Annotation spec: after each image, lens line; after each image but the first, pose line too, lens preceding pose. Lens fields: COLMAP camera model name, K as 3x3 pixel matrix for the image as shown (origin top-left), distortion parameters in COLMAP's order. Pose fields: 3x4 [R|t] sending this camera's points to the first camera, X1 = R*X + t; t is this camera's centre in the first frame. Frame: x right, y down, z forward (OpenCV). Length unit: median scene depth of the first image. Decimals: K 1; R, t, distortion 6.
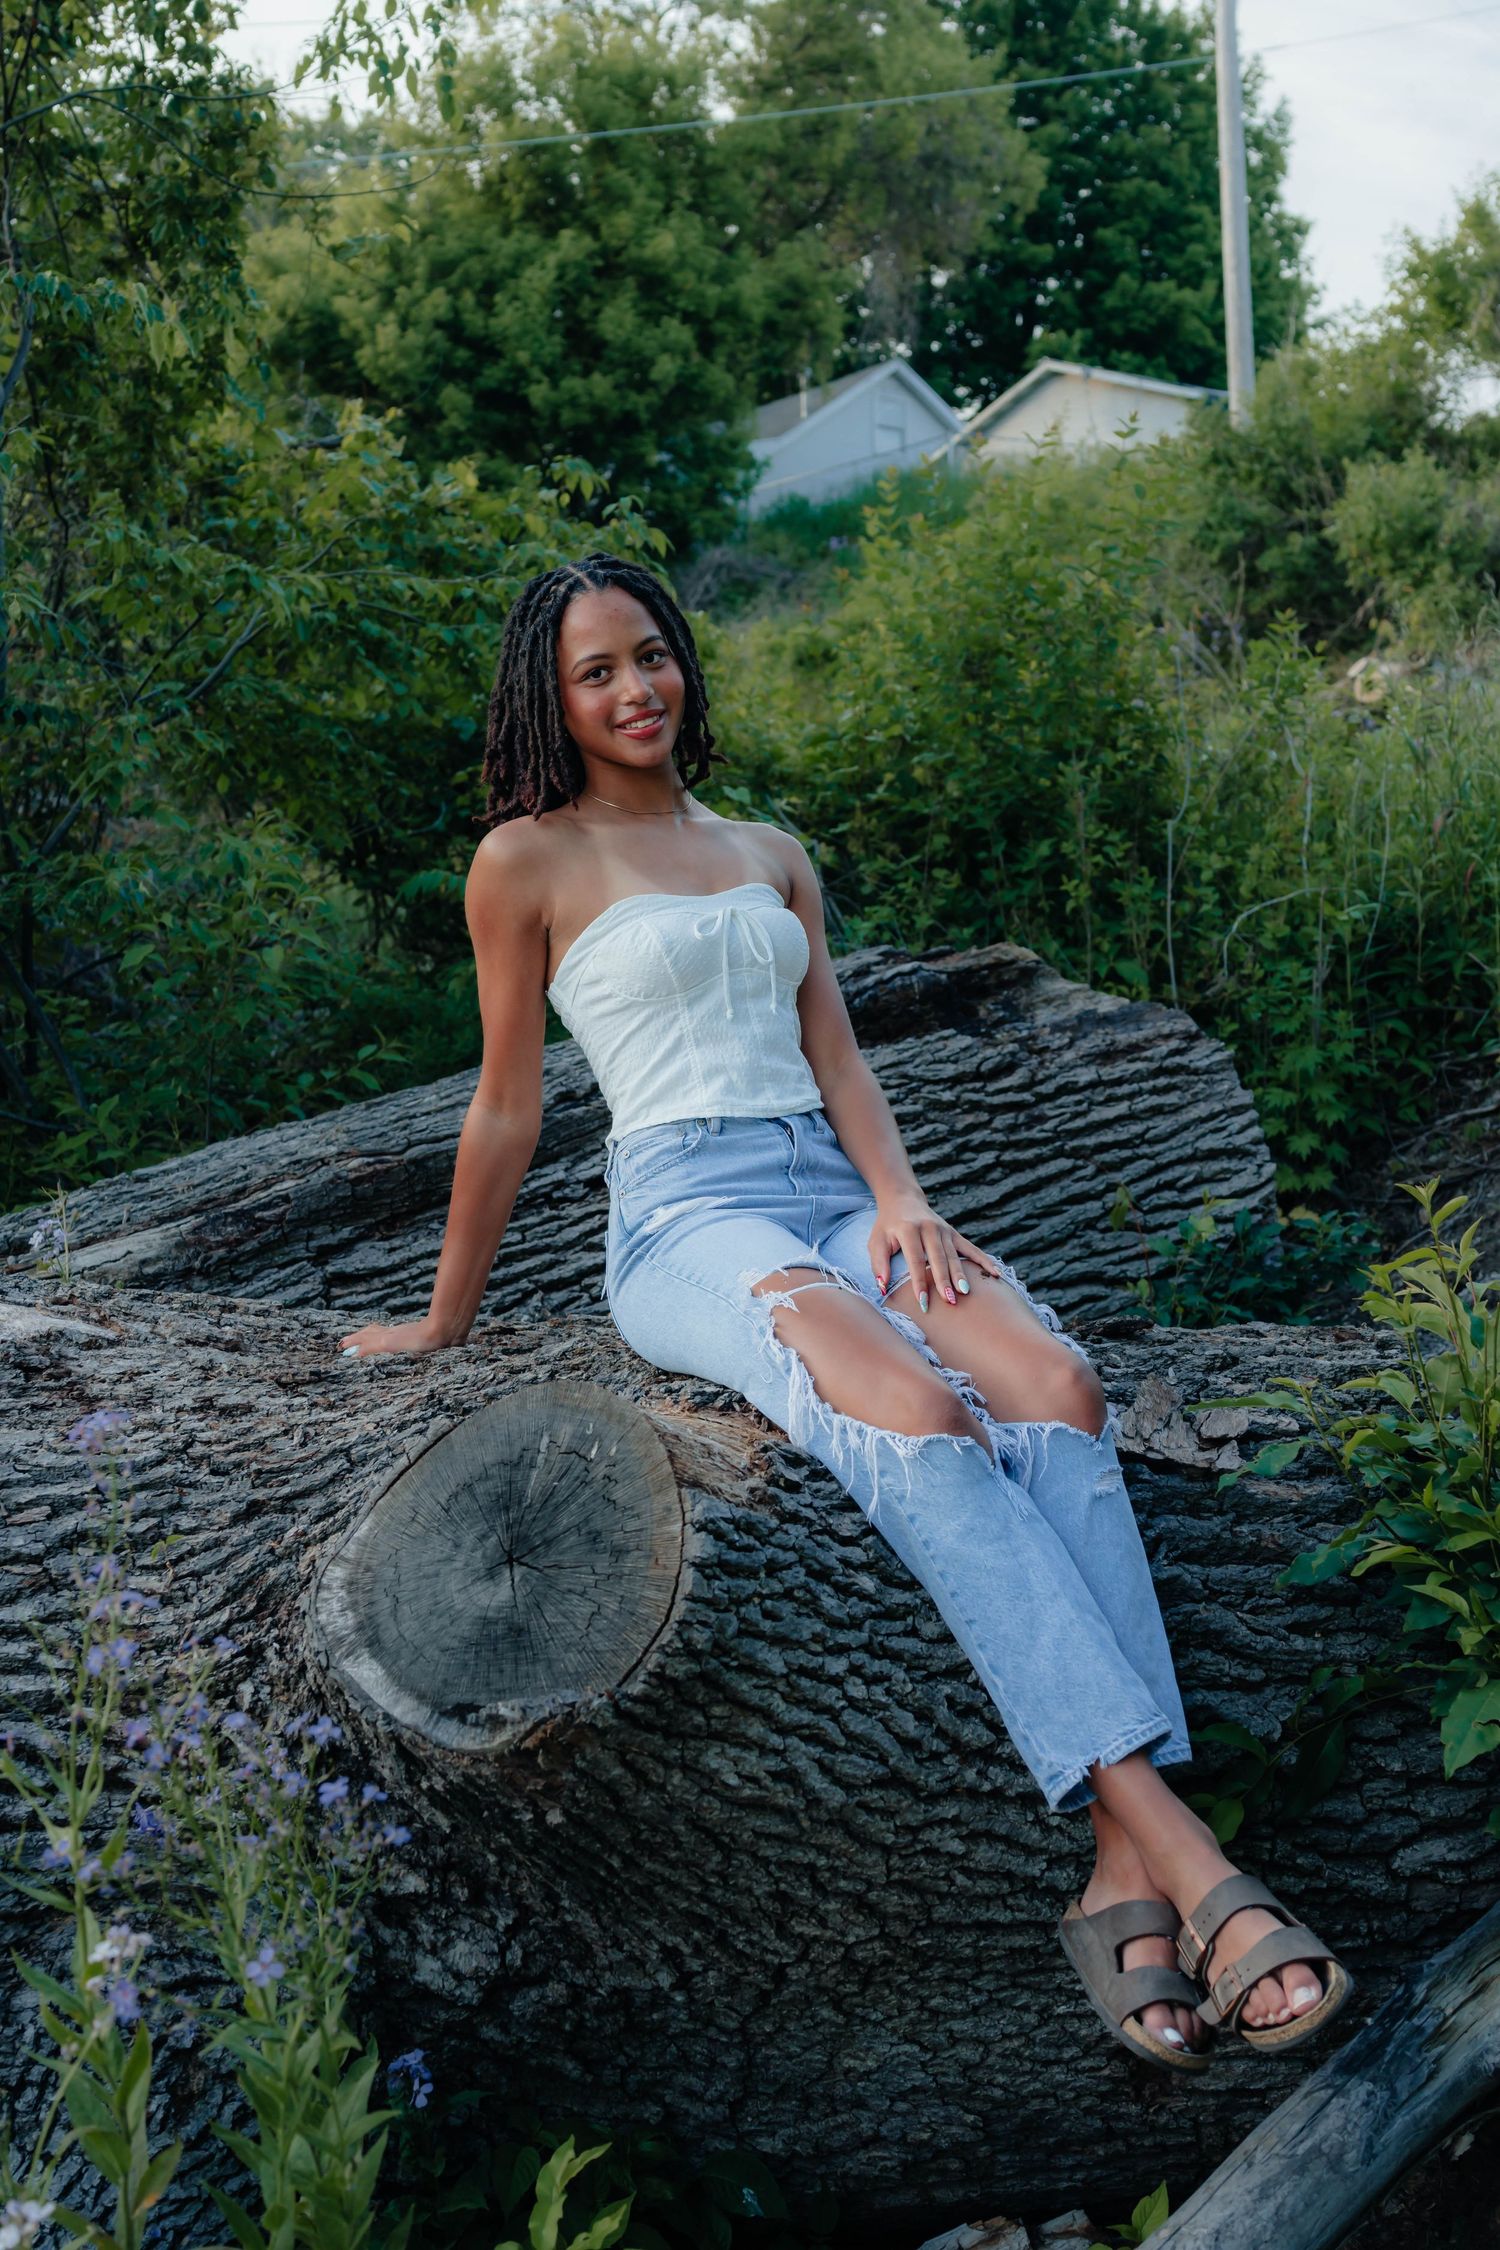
lens RADIAL K [[2496.4, 0, 750.0], [0, 2496.4, 1125.0], [0, 0, 1]] dist [-0.078746, 0.009235]
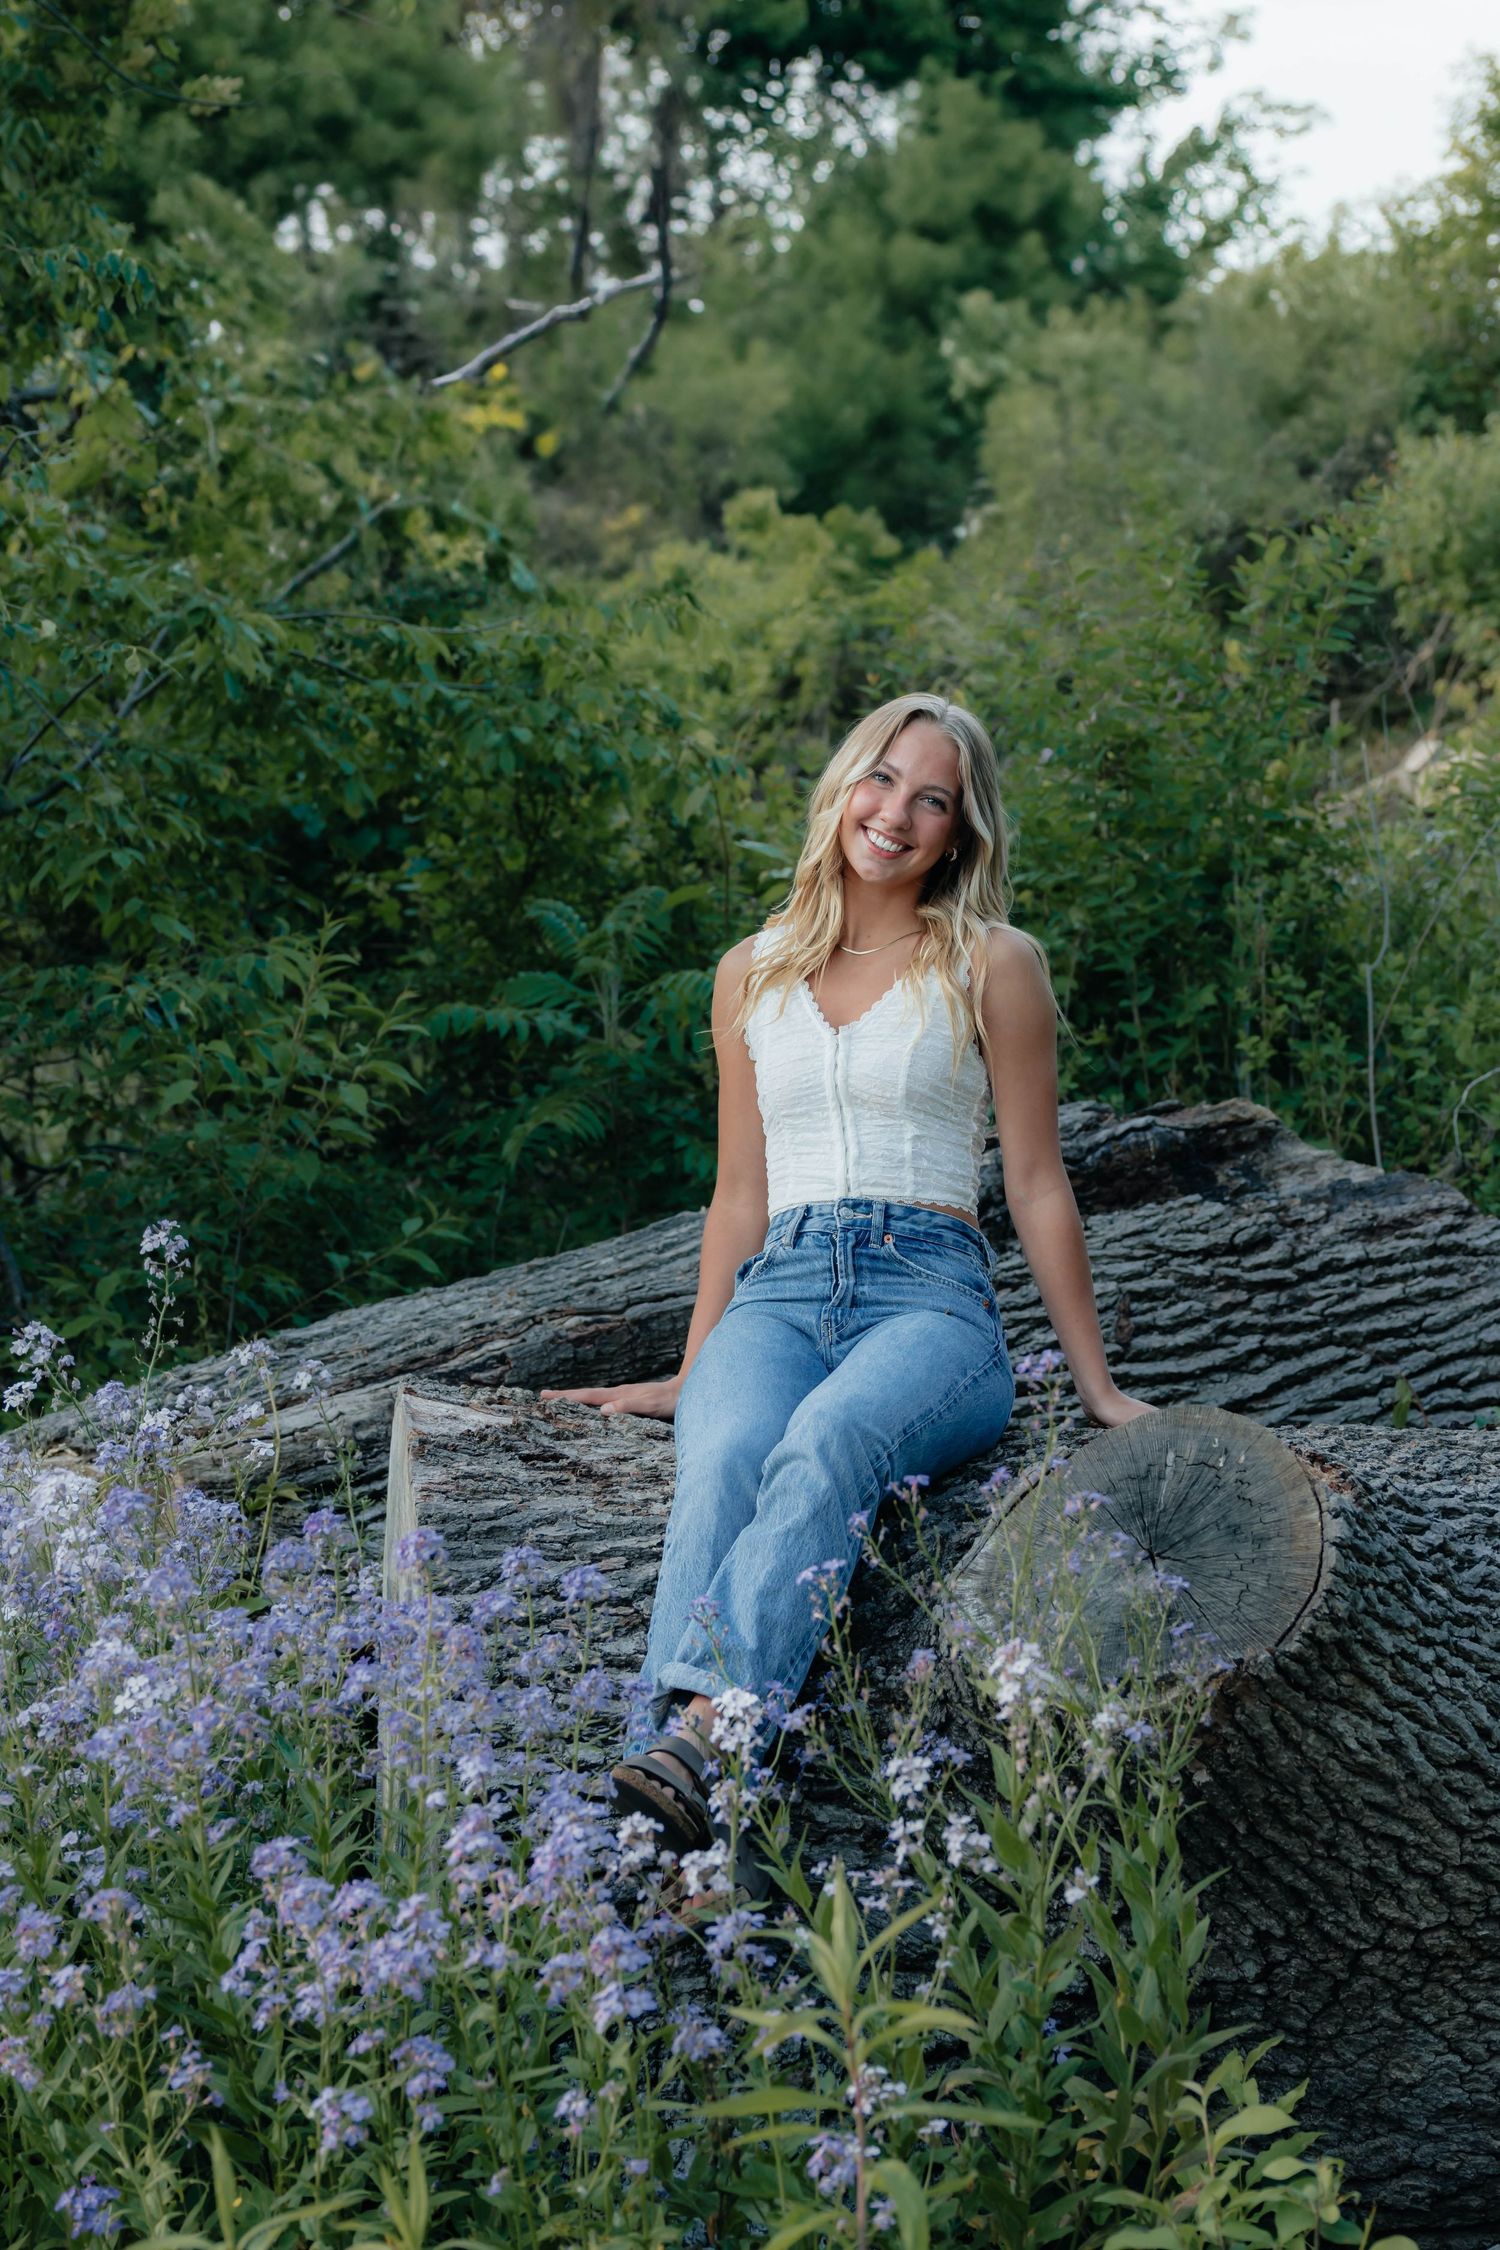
lens RADIAL K [[4784.9, 0, 750.0], [0, 4784.9, 1125.0], [0, 0, 1]] dist [0.194962, -0.778357]
pose [[0.990187, 0.020381, 0.138254, -0.299728], [-0.007024, 0.995316, -0.096422, 0.097634], [-0.139572, 0.094504, 0.985692, -0.594908]]
